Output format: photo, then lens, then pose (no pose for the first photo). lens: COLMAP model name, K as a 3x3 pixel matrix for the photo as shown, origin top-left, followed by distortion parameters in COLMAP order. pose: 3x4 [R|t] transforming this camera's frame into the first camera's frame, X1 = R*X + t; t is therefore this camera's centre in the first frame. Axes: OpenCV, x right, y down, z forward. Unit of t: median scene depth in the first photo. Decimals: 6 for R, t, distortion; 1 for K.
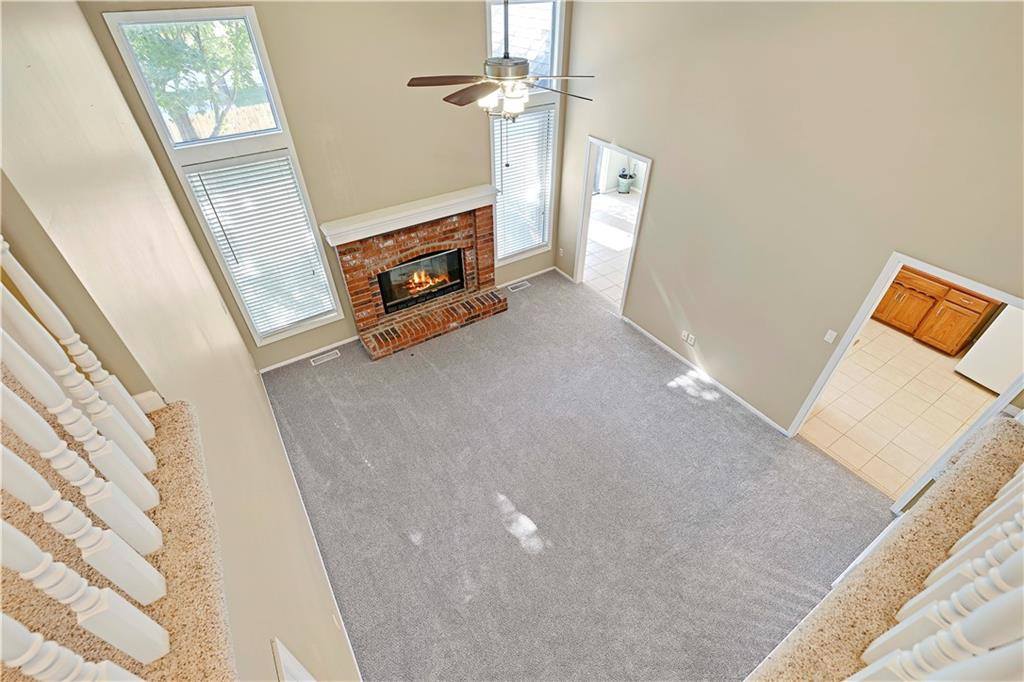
lens RADIAL K [[456.7, 0, 512.0], [0, 456.7, 341.0], [0, 0, 1]] dist [-0.002221, -0.000208]
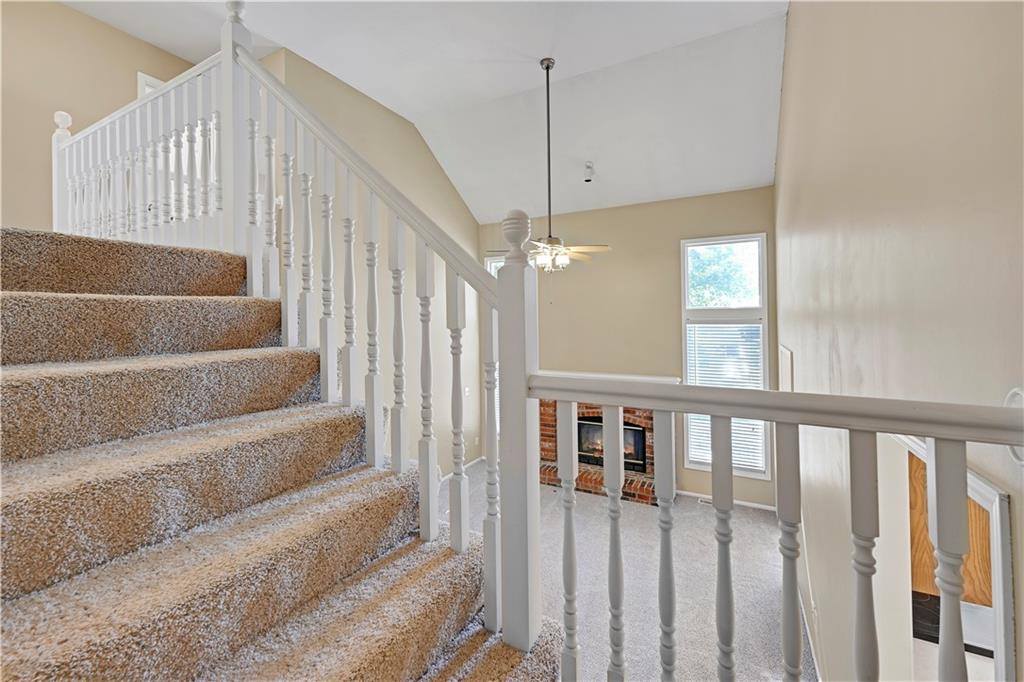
lens RADIAL K [[417.0, 0, 509.9], [0, 417.0, 306.7], [0, 0, 1]] dist [-0.000570, -0.000151]
pose [[0.486761, -0.018249, -0.873344, 0.623325], [-0.551474, 0.768939, -0.323433, 0.073131], [0.677451, 0.639061, 0.364226, 0.248757]]
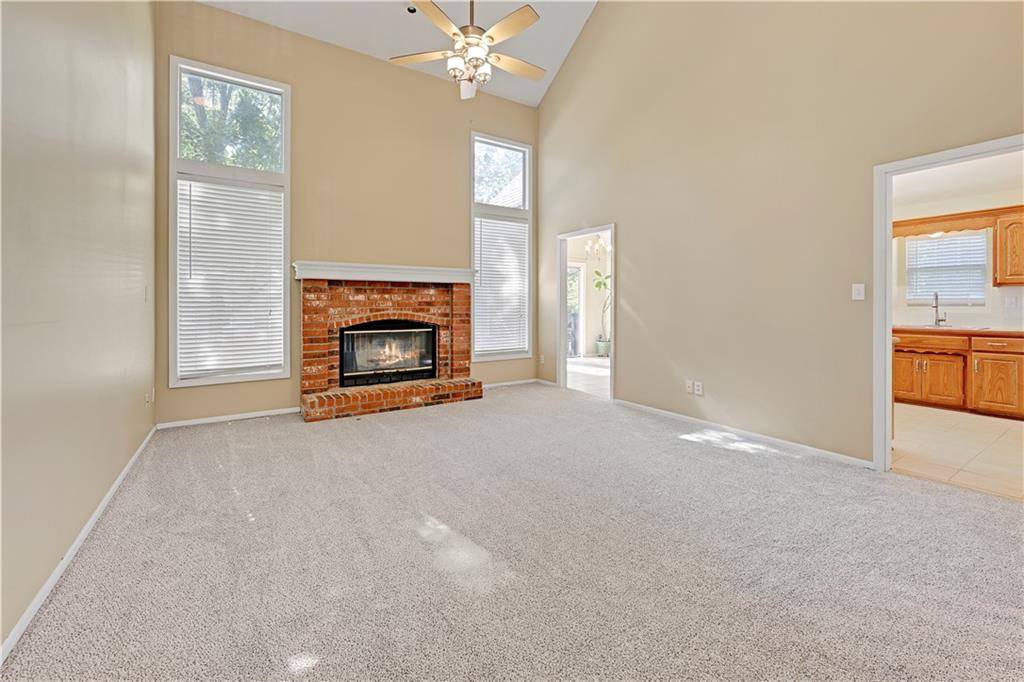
lens RADIAL K [[417.0, 0, 509.9], [0, 417.0, 306.7], [0, 0, 1]] dist [-0.000570, -0.000151]
pose [[0.999989, 0.004087, -0.002404, 0.048876], [-0.004682, 0.770790, -0.637072, 0.336746], [-0.000750, 0.637076, 0.770801, 0.299385]]
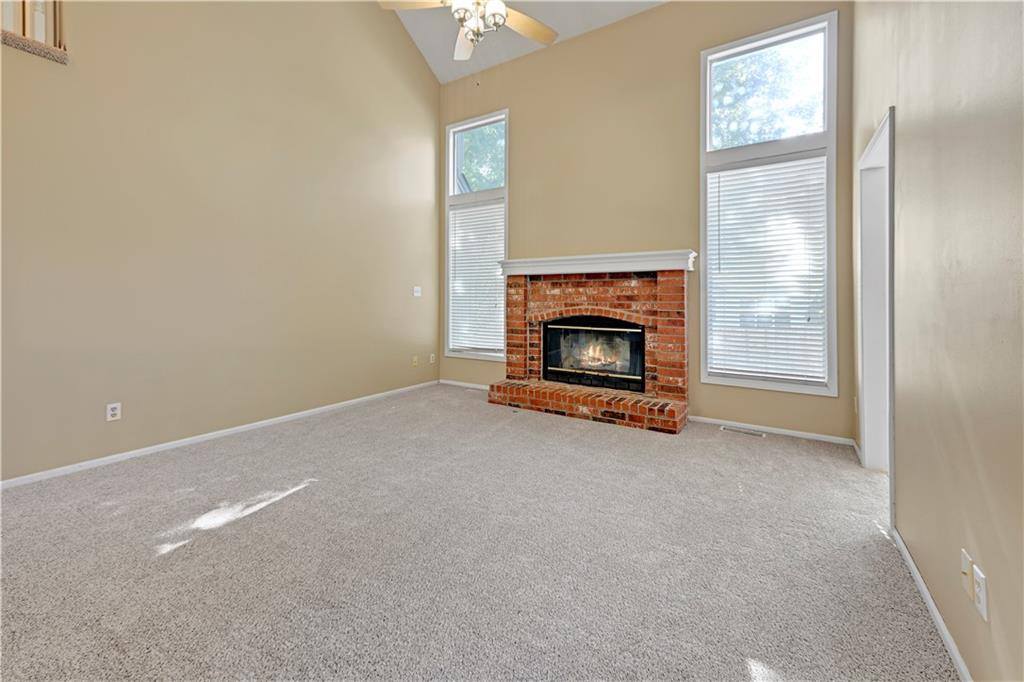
lens RADIAL K [[420.6, 0, 506.9], [0, 420.6, 291.5], [0, 0, 1]] dist [0.009977, -0.000052]
pose [[0.410630, -0.007087, -0.911774, 0.453161], [-0.587300, 0.762854, -0.270428, 0.077118], [0.697468, 0.646531, 0.309089, 0.602630]]
